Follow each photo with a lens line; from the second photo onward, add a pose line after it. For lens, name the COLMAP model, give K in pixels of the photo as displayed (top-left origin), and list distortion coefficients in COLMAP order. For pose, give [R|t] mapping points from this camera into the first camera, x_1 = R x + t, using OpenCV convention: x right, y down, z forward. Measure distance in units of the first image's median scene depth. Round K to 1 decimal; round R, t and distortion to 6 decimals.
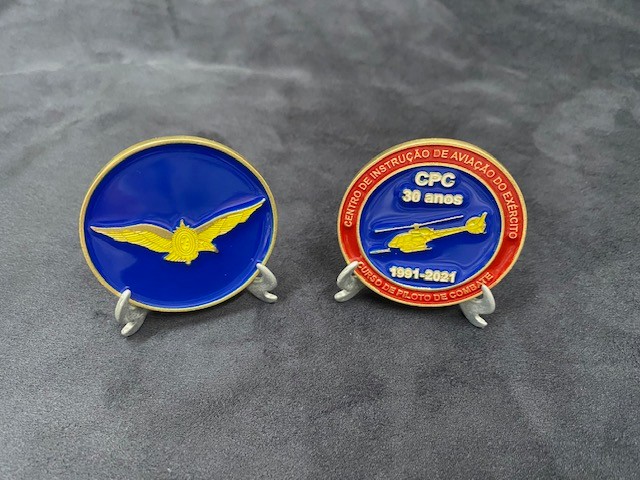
lens RADIAL K [[524.7, 0, 318.7], [0, 524.7, 239.7], [0, 0, 1]] dist [-0.054510, 0.028770]
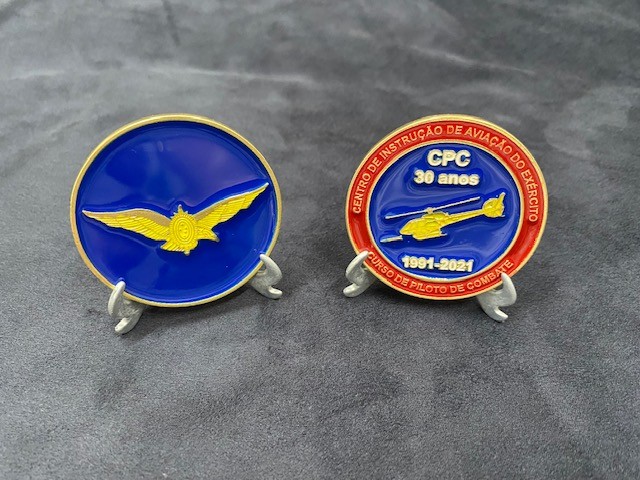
lens RADIAL K [[524.7, 0, 317.5], [0, 524.7, 243.2], [0, 0, 1]] dist [-0.054510, 0.028770]
pose [[0.999881, -0.014317, -0.005673, -0.009557], [0.013942, 0.998015, -0.061406, 0.082492], [0.006541, 0.061320, 0.998097, 0.062220]]
